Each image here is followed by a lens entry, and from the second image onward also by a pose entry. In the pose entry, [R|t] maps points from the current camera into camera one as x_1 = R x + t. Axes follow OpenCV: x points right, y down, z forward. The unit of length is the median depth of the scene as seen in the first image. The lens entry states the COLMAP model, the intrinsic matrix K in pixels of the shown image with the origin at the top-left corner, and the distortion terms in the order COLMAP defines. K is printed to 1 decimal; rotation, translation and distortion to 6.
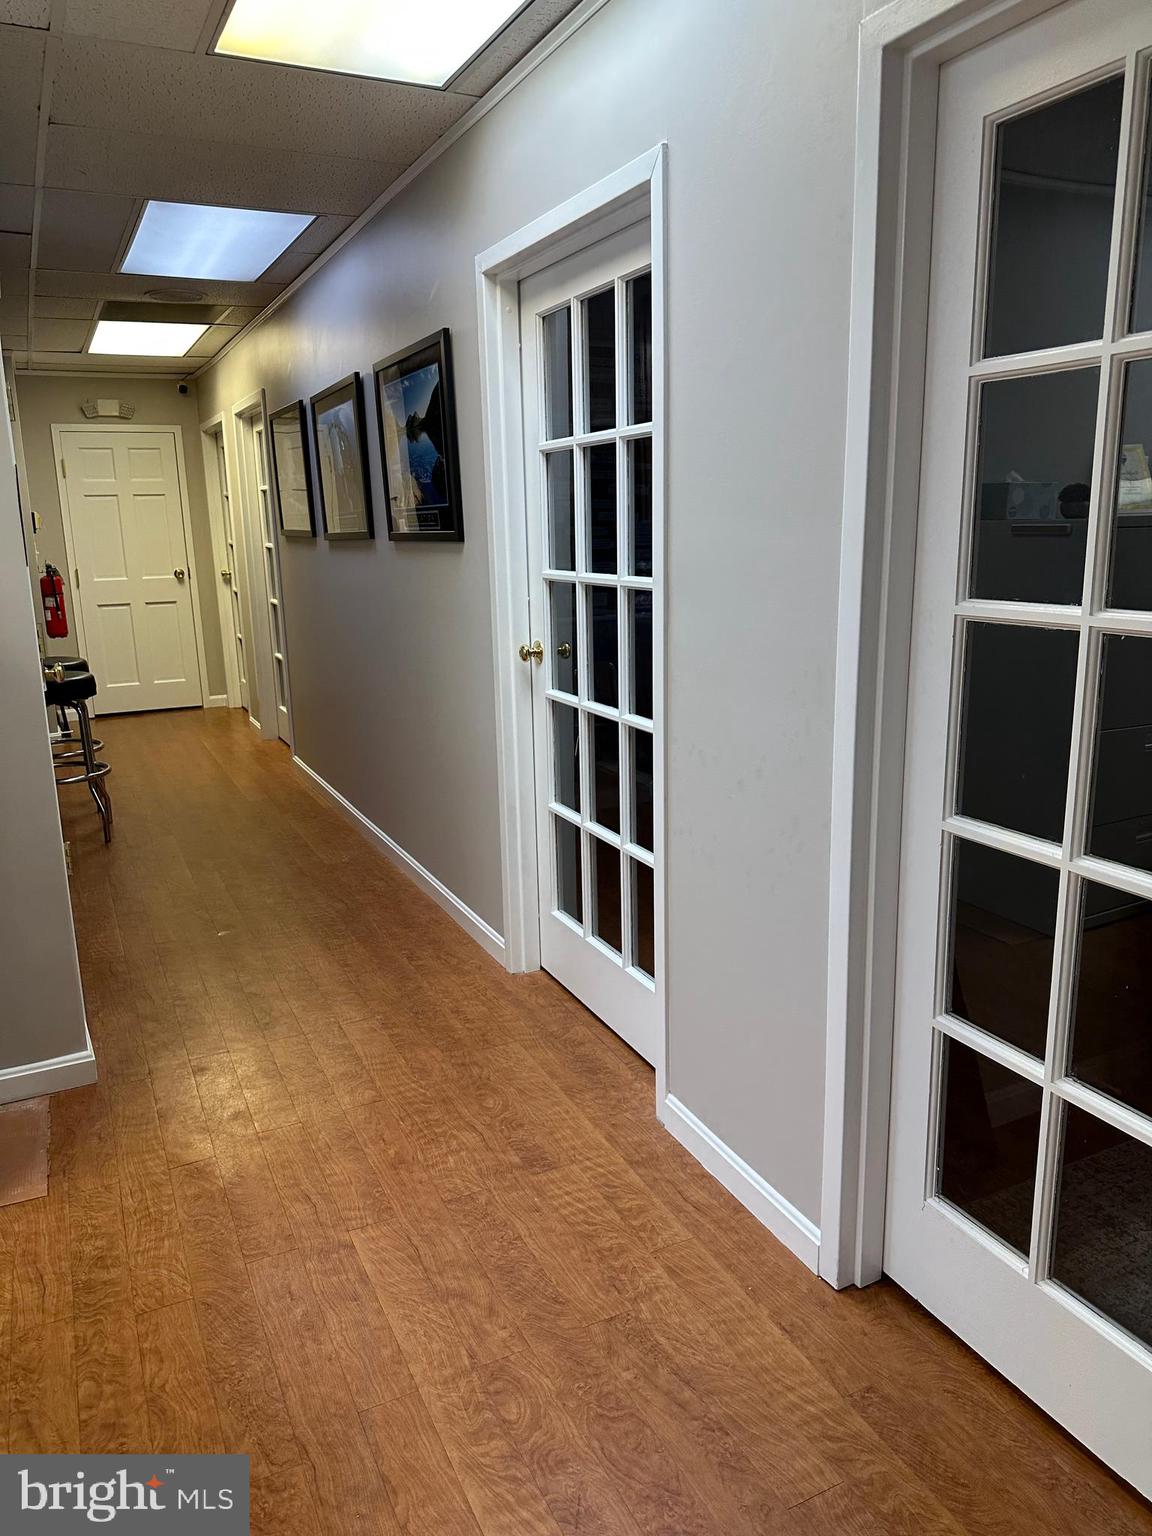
lens RADIAL K [[1084.5, 0, 565.5], [0, 1084.5, 768.6], [0, 0, 1]] dist [0.054332, -0.062475]
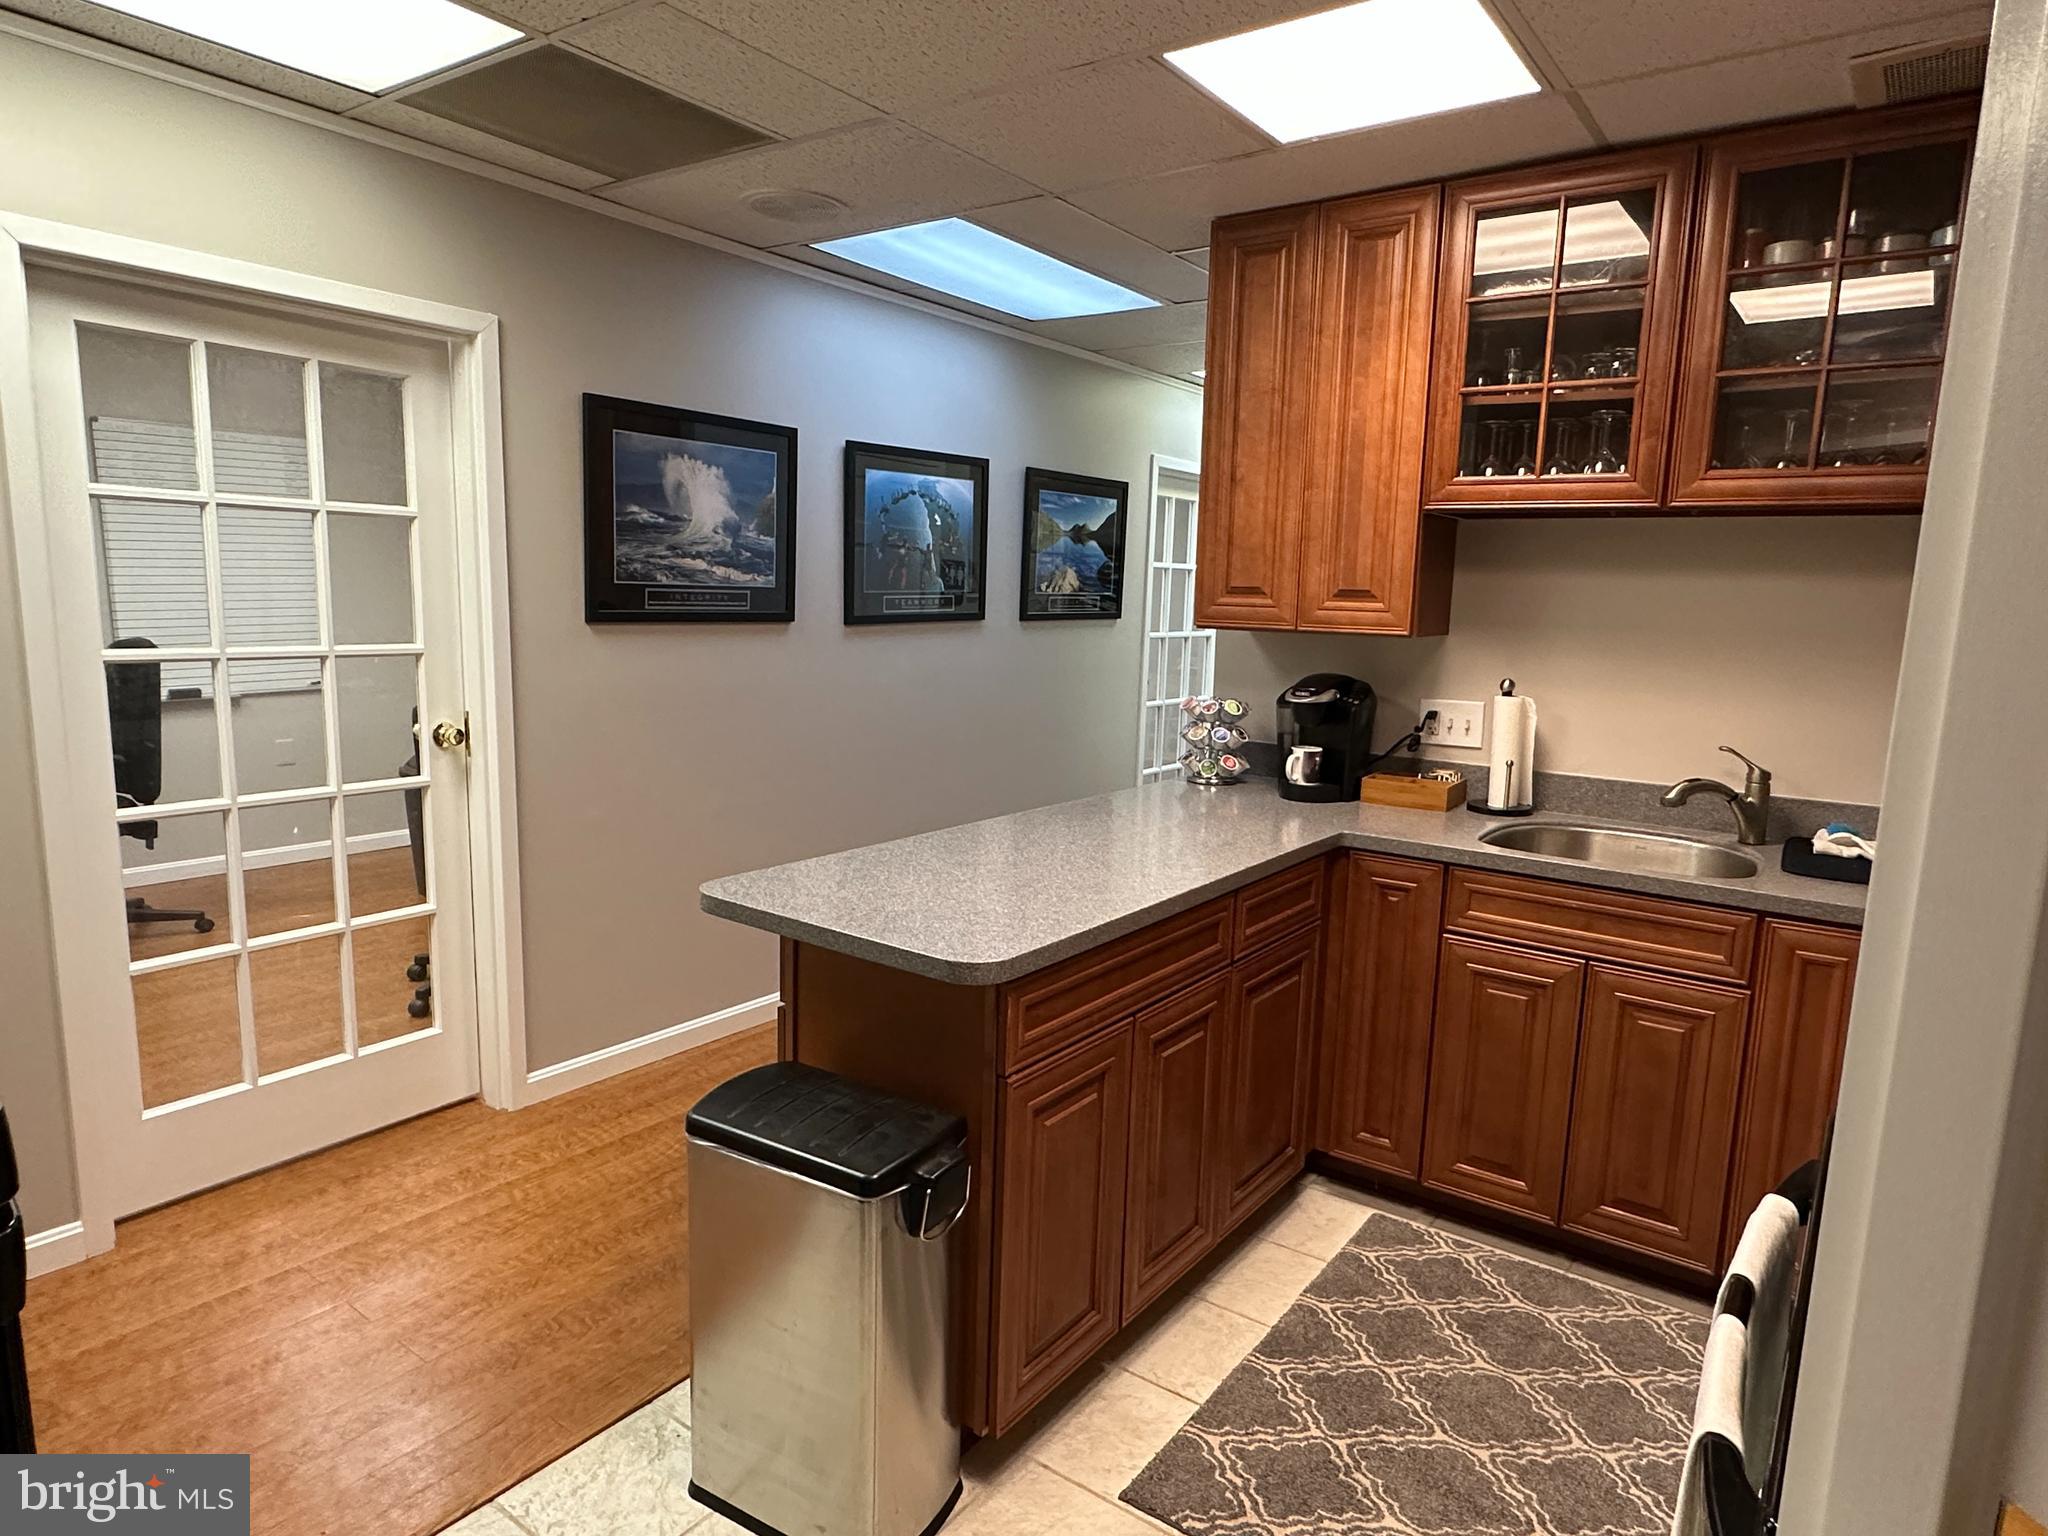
lens RADIAL K [[1193.9, 0, 1035.9], [0, 1193.9, 765.3], [0, 0, 1]] dist [-0.028889, 0.000029]
pose [[-0.483896, -0.117162, 0.867247, -1.545118], [0.183695, 0.955321, 0.231556, -0.434012], [-0.855629, 0.271358, -0.440754, 1.953793]]
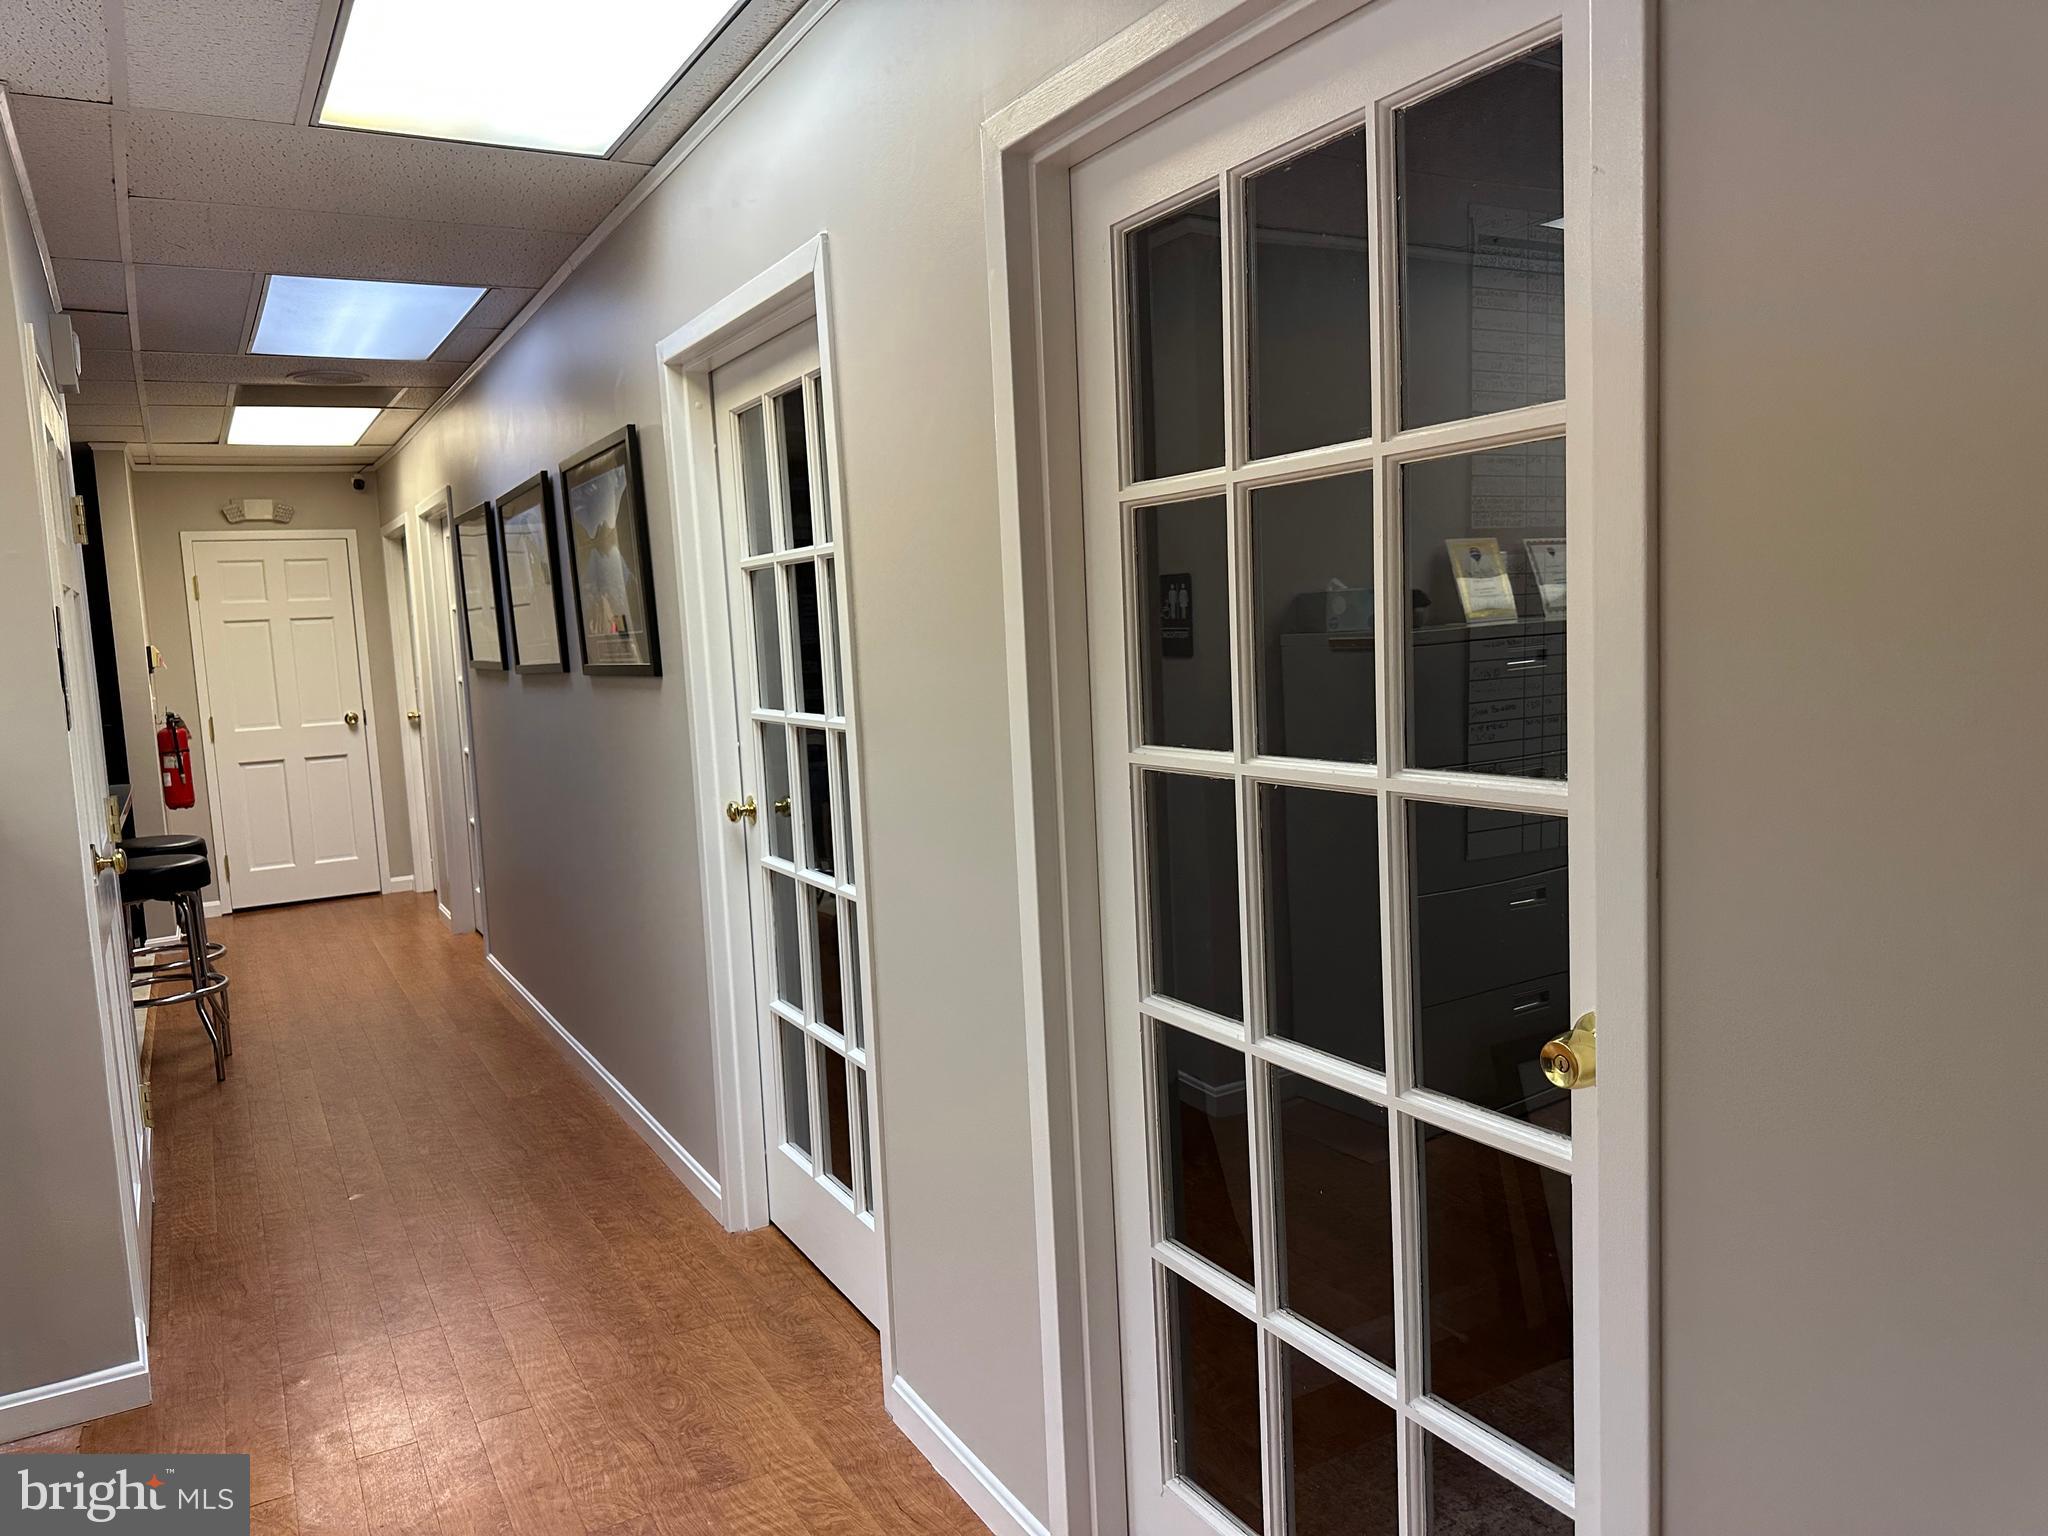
lens RADIAL K [[1445.9, 0, 996.5], [0, 1445.9, 779.2], [0, 0, 1]] dist [0.054332, -0.062475]
pose [[0.997725, -0.031544, 0.059585, 0.091671], [0.038469, 0.992159, -0.118918, 0.002691], [-0.055367, 0.120940, 0.991115, -0.067120]]
